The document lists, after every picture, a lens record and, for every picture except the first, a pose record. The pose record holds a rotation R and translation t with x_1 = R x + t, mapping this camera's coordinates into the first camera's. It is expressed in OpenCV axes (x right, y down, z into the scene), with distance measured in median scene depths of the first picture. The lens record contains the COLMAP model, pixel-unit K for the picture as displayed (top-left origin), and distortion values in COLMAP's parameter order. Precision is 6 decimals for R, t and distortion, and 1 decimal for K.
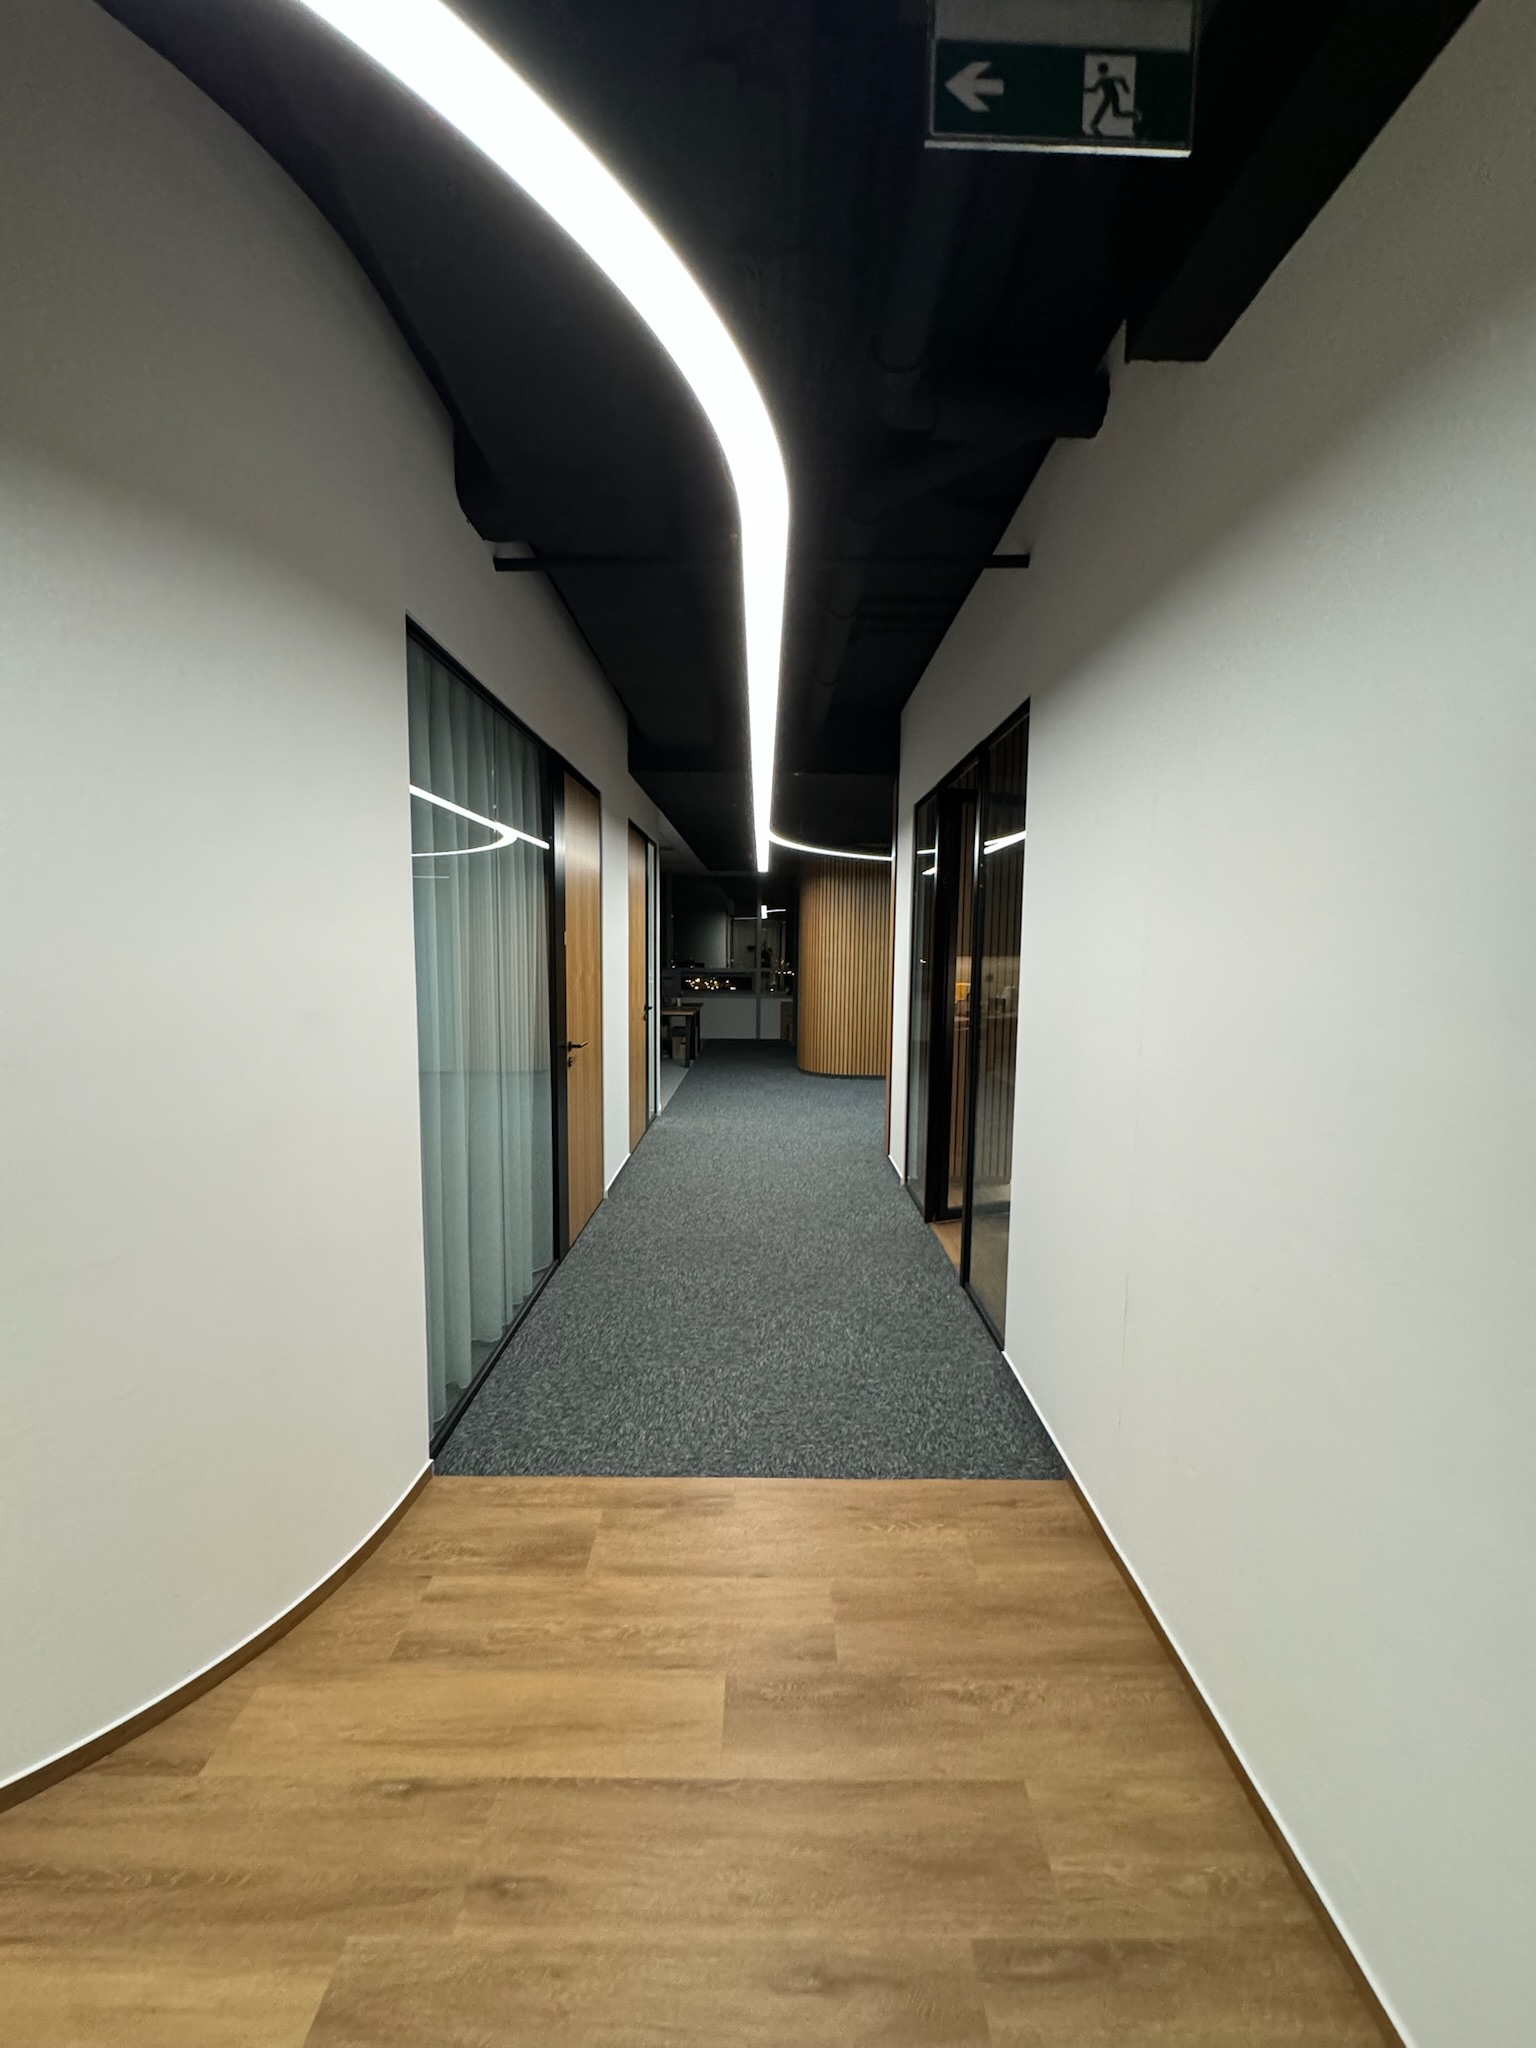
lens RADIAL K [[819.6, 0, 771.2], [0, 819.6, 1026.5], [0, 0, 1]] dist [0.003307, 0.000081]
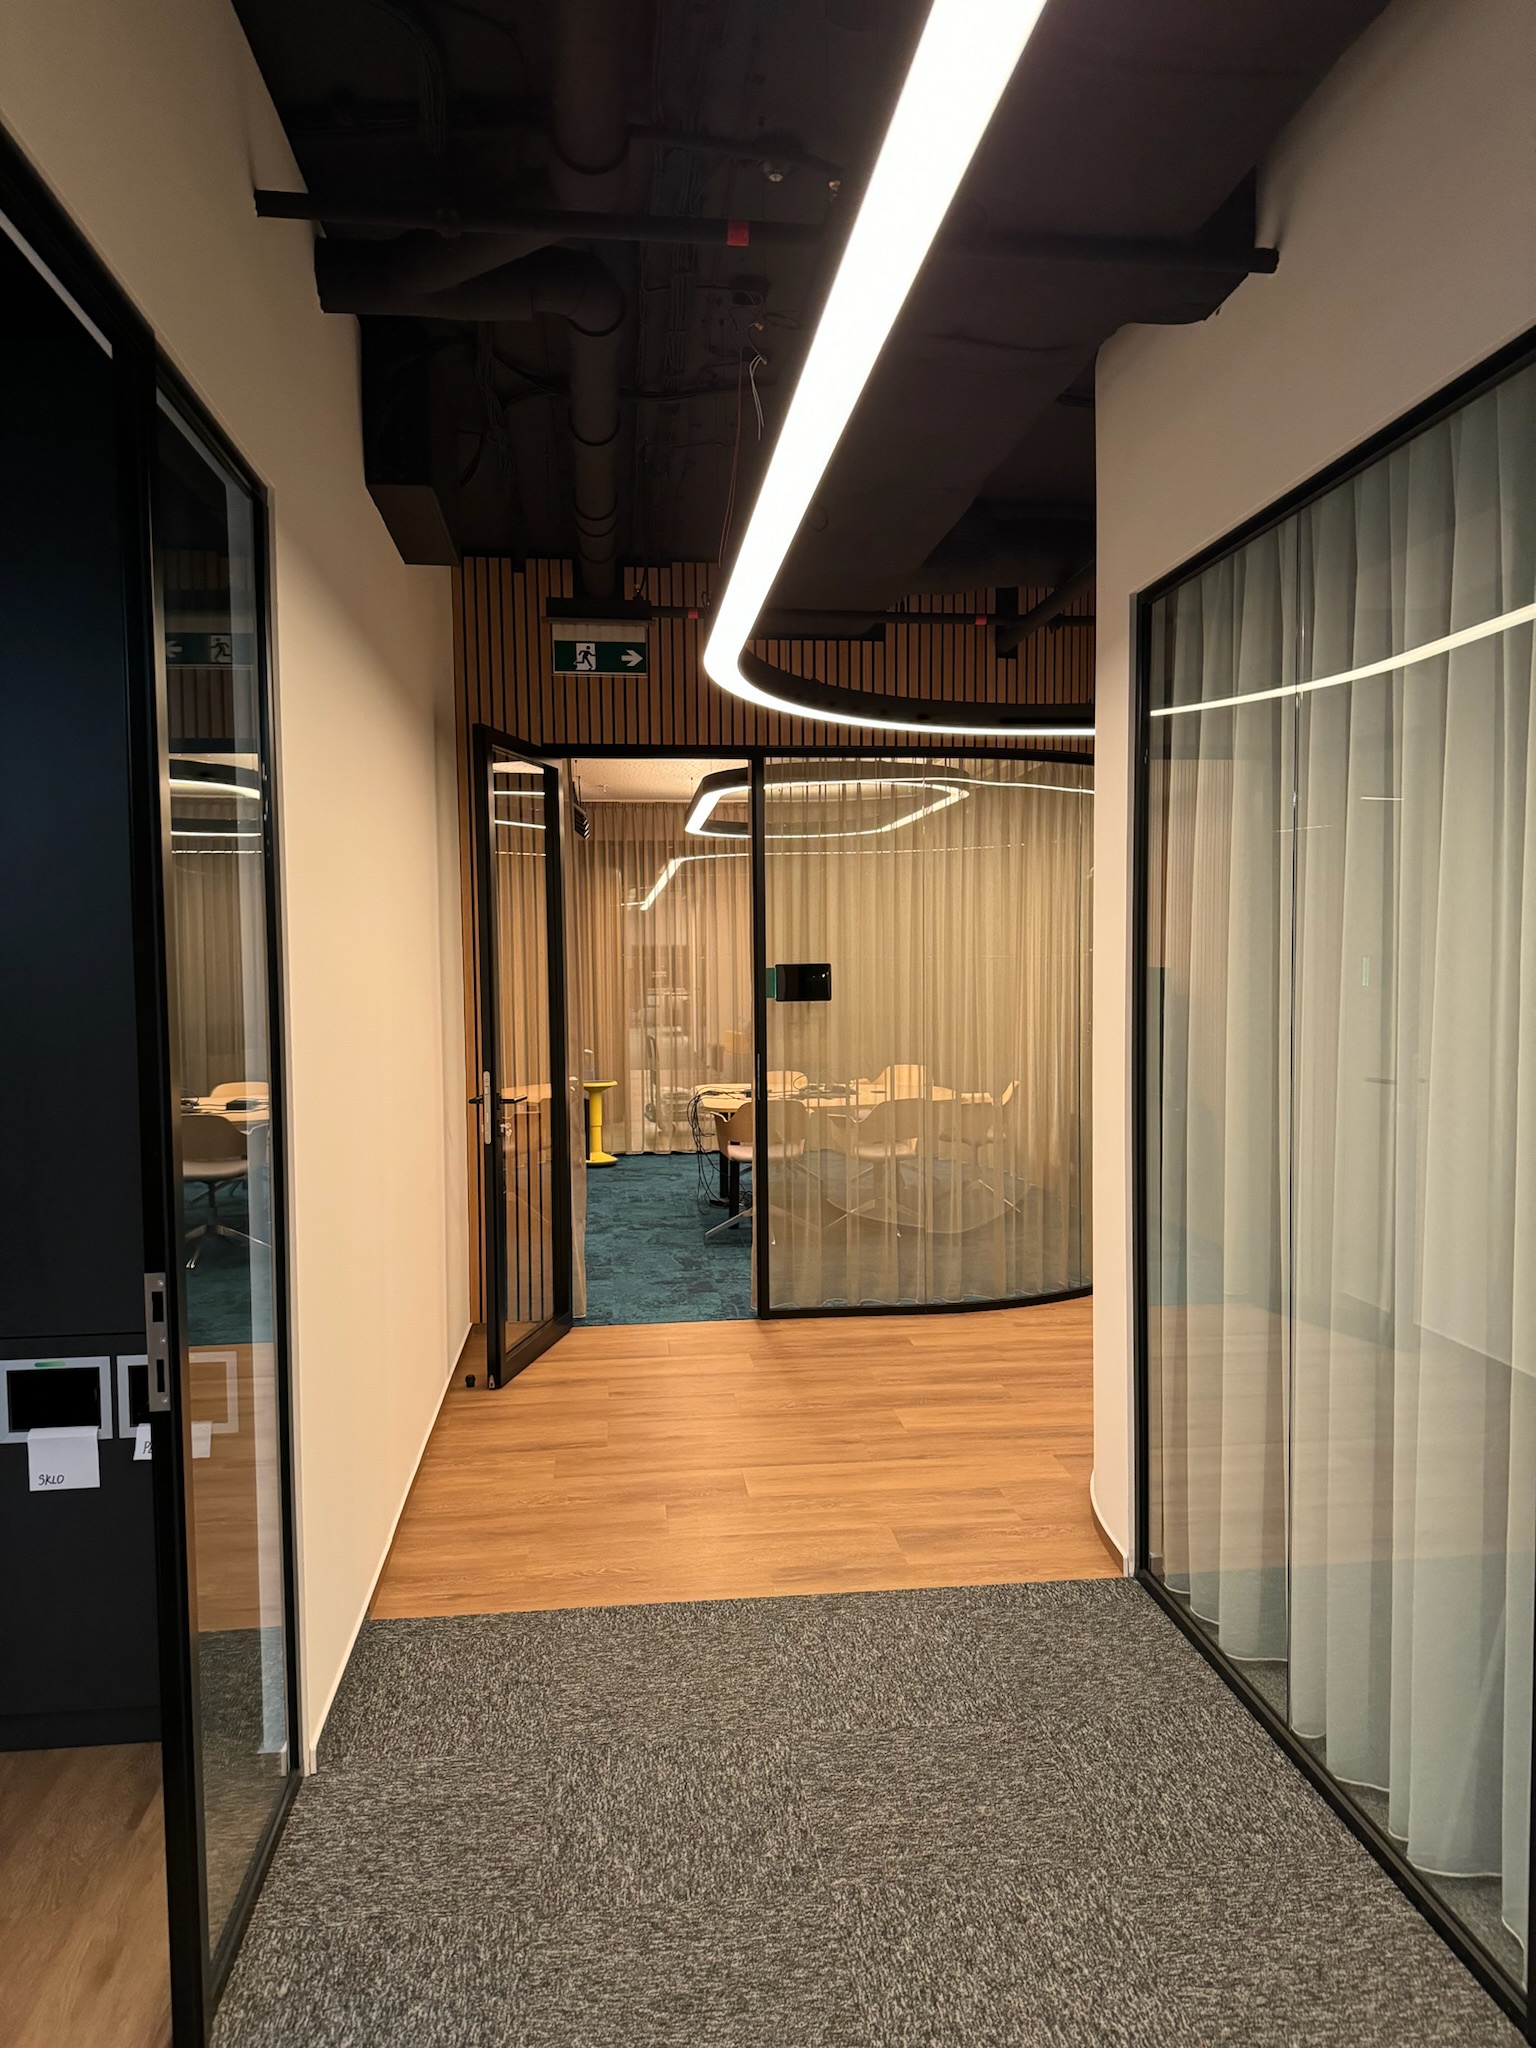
lens RADIAL K [[1437.6, 0, 767.3], [0, 1437.6, 1033.4], [0, 0, 1]] dist [-0.003296, -0.000438]
pose [[-0.994669, 0.001992, -0.103102, 0.123061], [-0.013952, 0.988021, 0.153687, -0.259362], [0.102173, 0.154306, -0.982726, 2.520825]]
